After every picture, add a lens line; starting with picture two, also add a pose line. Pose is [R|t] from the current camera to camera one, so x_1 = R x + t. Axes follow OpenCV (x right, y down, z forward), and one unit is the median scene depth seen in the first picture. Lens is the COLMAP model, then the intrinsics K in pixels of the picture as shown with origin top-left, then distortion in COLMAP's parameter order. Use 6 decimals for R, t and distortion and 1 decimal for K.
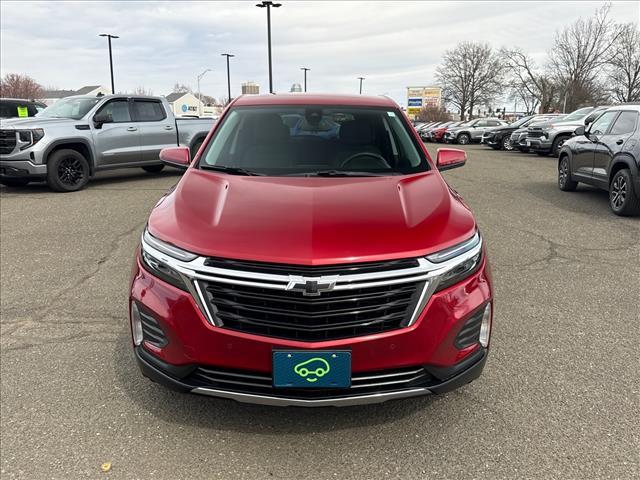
lens RADIAL K [[498.2, 0, 320.0], [0, 498.2, 240.0], [0, 0, 1]] dist [0.068573, -0.068248]
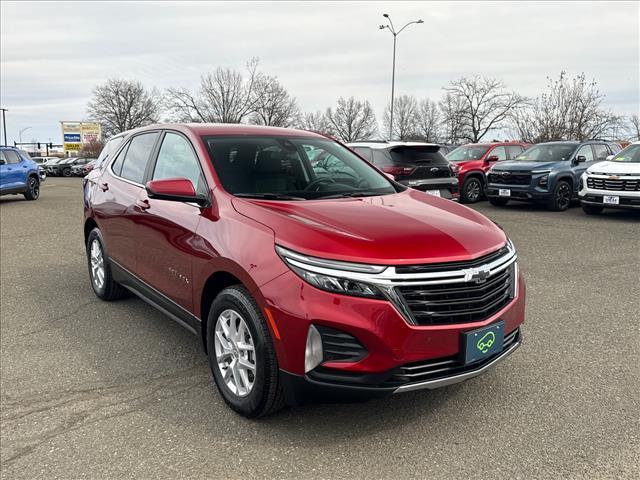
lens RADIAL K [[498.2, 0, 320.0], [0, 498.2, 240.0], [0, 0, 1]] dist [0.068573, -0.068248]
pose [[0.810381, -0.107741, 0.575912, -0.995632], [0.147381, 0.988826, -0.022395, -0.023303], [-0.567064, 0.103027, 0.817205, 0.183429]]
